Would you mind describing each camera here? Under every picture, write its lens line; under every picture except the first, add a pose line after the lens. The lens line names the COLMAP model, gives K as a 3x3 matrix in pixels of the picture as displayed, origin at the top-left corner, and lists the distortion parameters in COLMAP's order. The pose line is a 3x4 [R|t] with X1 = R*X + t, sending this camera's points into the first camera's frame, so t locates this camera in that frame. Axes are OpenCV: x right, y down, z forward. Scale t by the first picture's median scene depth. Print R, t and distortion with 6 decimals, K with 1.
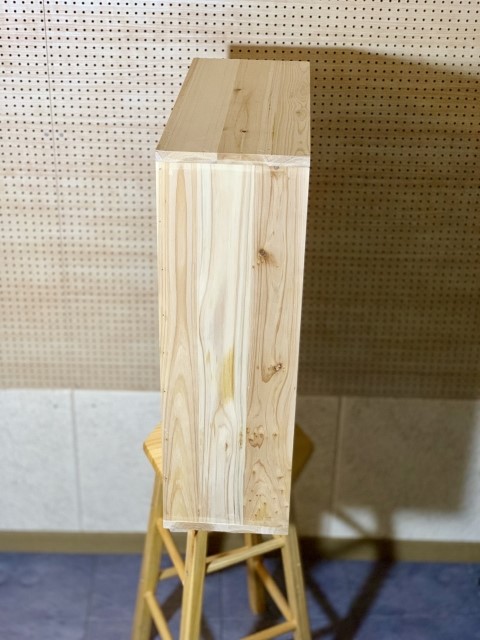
lens RADIAL K [[969.8, 0, 240.0], [0, 969.8, 320.0], [0, 0, 1]] dist [0.140246, -0.592194]
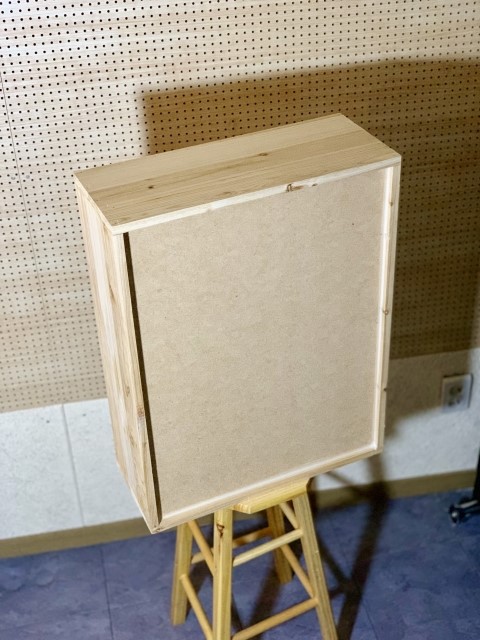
lens RADIAL K [[969.8, 0, 240.0], [0, 969.8, 320.0], [0, 0, 1]] dist [0.140246, -0.592194]
pose [[0.982106, -0.150154, 0.113669, -0.101321], [0.138364, 0.984761, 0.105366, -0.116756], [-0.127758, -0.087753, 0.987916, -0.069239]]
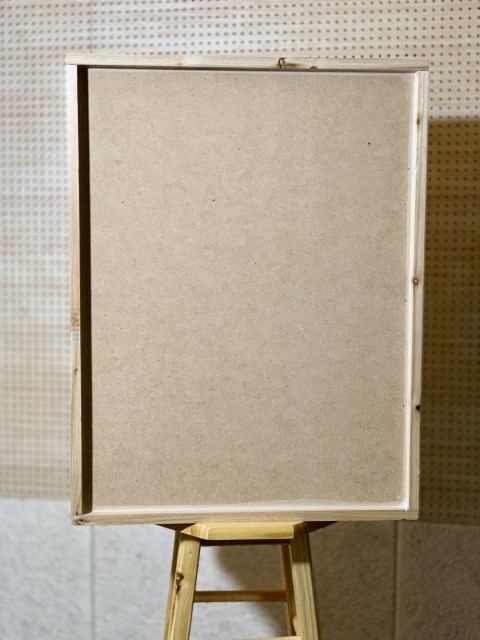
lens RADIAL K [[969.8, 0, 240.0], [0, 969.8, 320.0], [0, 0, 1]] dist [0.140246, -0.592194]
pose [[0.985804, 0.001495, -0.167891, 0.127334], [-0.068703, 0.916003, -0.395246, 0.300260], [0.153198, 0.401170, 0.903102, 0.159264]]
